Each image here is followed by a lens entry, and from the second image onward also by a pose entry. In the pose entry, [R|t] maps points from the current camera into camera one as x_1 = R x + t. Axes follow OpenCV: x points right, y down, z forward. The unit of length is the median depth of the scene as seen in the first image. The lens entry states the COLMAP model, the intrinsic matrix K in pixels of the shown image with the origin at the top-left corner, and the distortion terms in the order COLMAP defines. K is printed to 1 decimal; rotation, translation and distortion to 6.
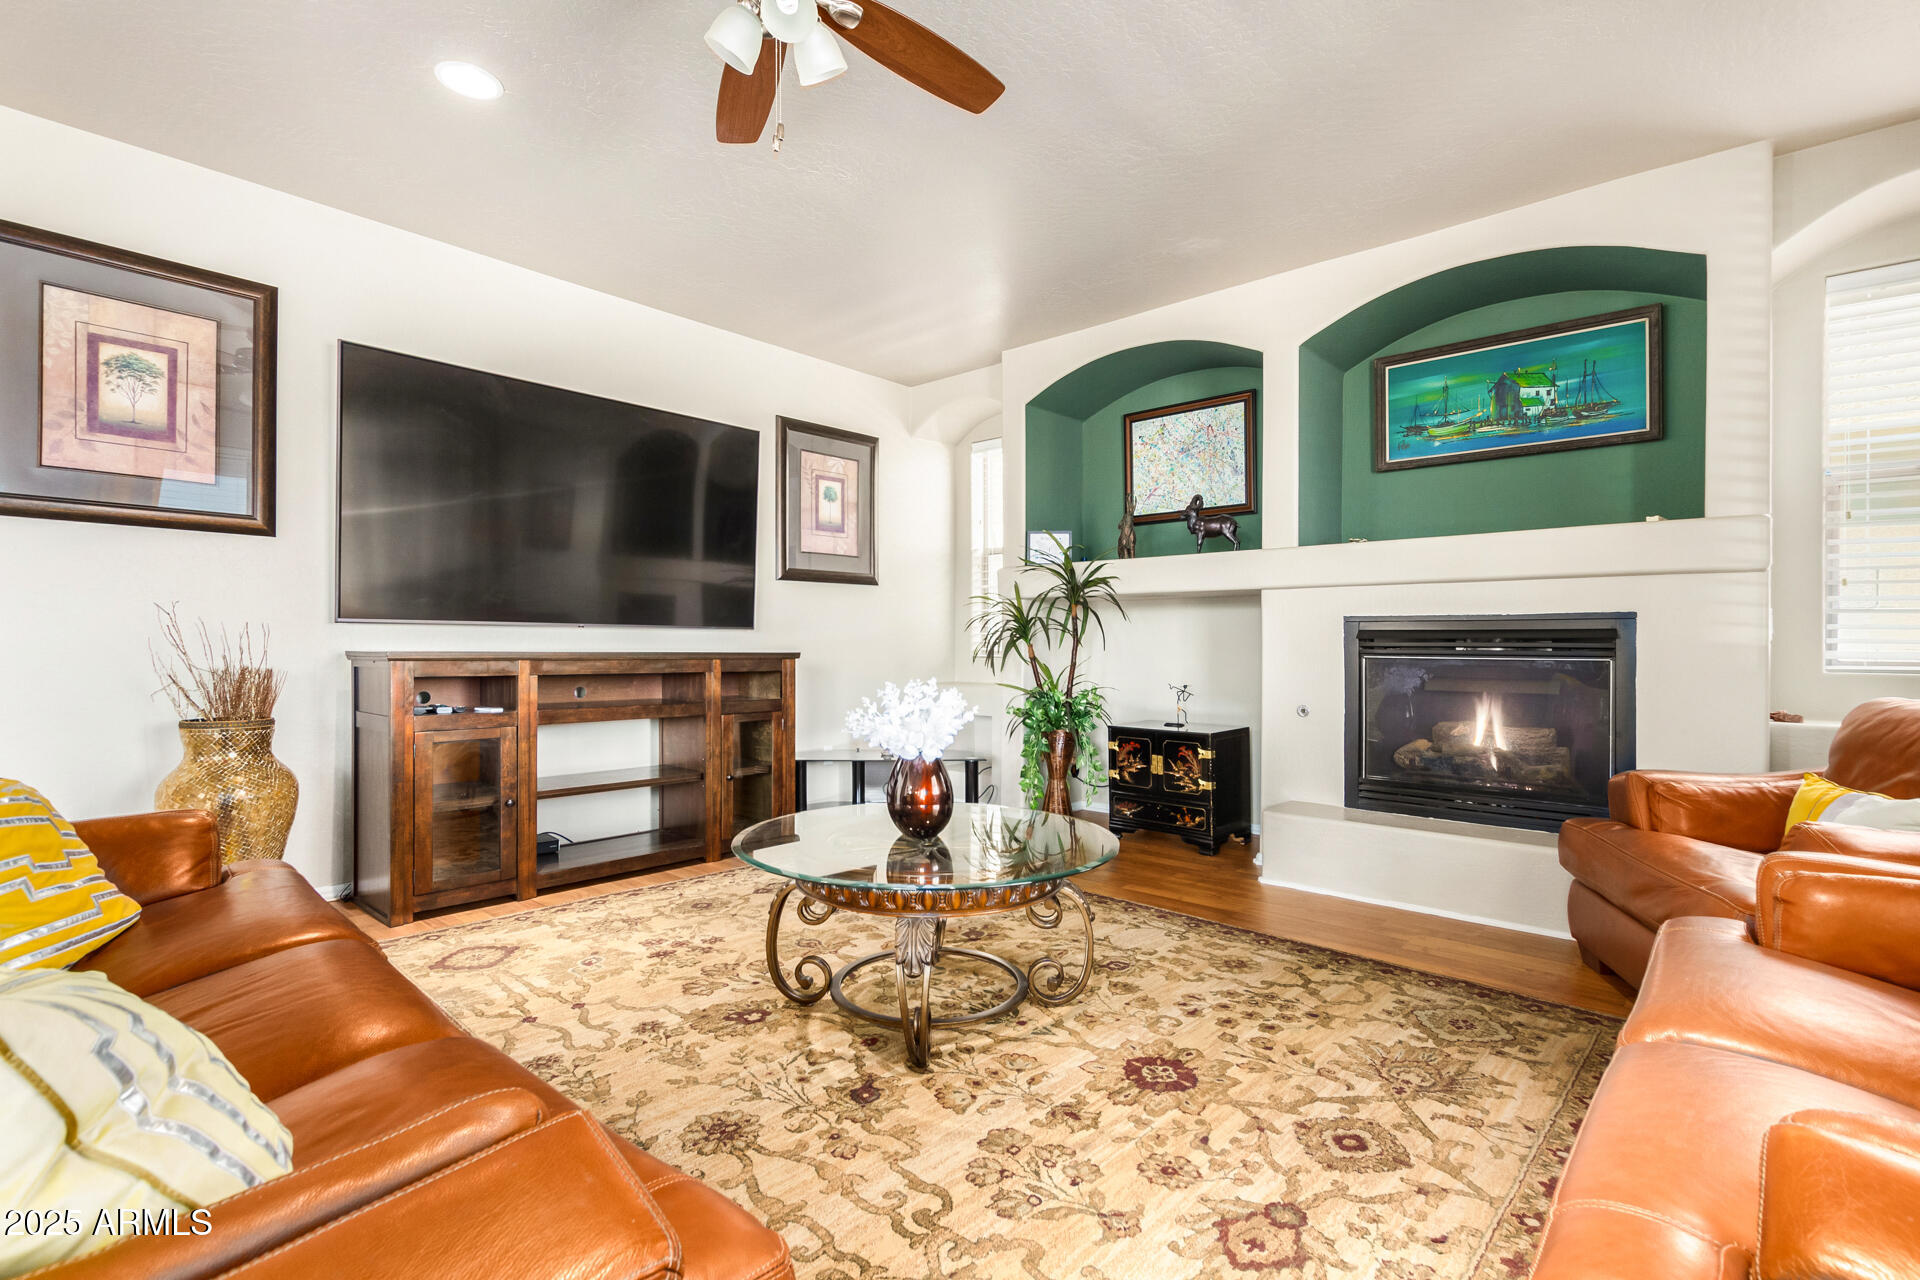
lens RADIAL K [[888.5, 0, 977.8], [0, 888.5, 646.7], [0, 0, 1]] dist [0.008215, -0.002012]
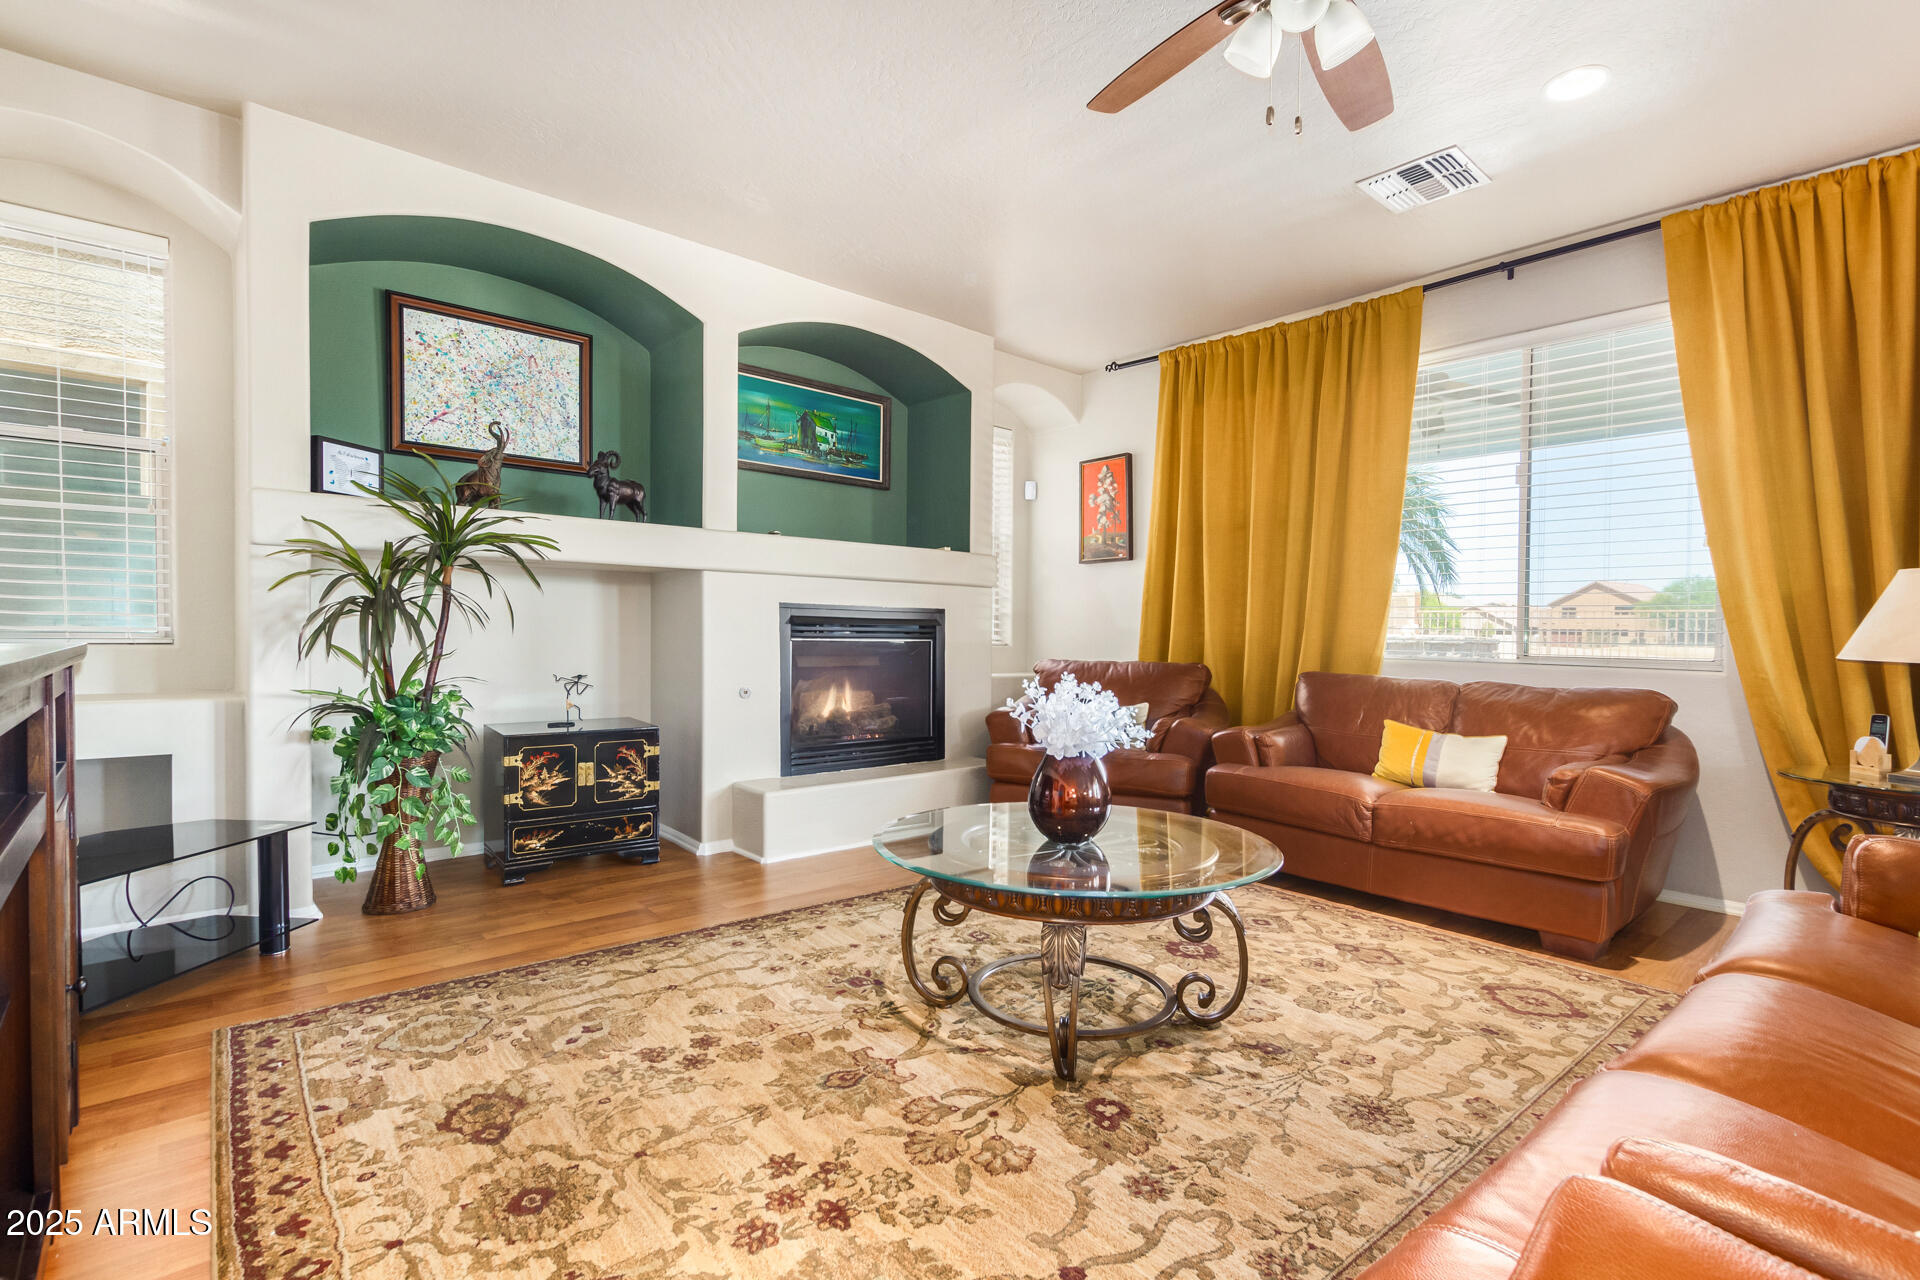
lens RADIAL K [[888.5, 0, 979.0], [0, 888.5, 636.5], [0, 0, 1]] dist [0.008215, -0.002012]
pose [[0.125374, -0.010988, 0.992049, -0.644568], [-0.013259, 0.999831, 0.012749, -0.009606], [-0.992021, -0.014752, 0.125207, 0.625472]]
